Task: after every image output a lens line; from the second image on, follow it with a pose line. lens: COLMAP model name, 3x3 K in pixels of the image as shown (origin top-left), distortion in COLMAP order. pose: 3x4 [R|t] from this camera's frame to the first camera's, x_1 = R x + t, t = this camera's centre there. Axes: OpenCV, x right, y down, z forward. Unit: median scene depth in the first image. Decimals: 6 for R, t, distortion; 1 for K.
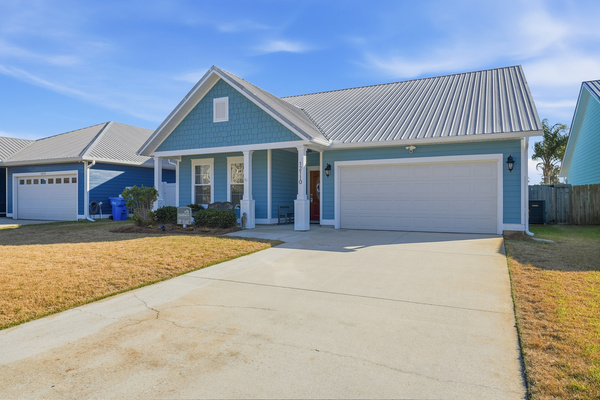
lens RADIAL K [[391.2, 0, 301.1], [0, 391.2, 200.2], [0, 0, 1]] dist [0.004458, 0.000842]
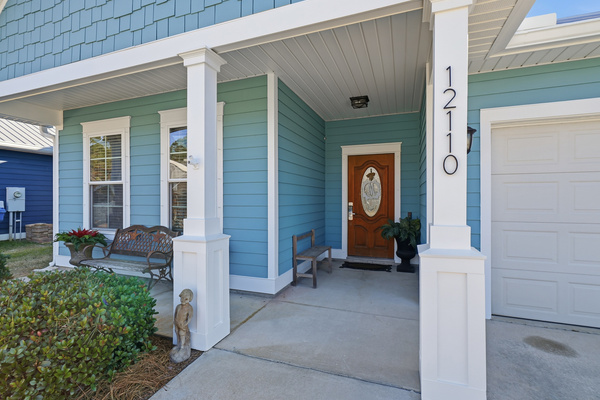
lens RADIAL K [[276.9, 0, 295.8], [0, 276.9, 196.0], [0, 0, 1]] dist [0.001631, 0.000548]
pose [[0.995950, -0.000826, 0.089908, -0.079178], [0.000988, 0.999998, -0.001753, -0.024947], [-0.089907, 0.001835, 0.995948, 0.713121]]
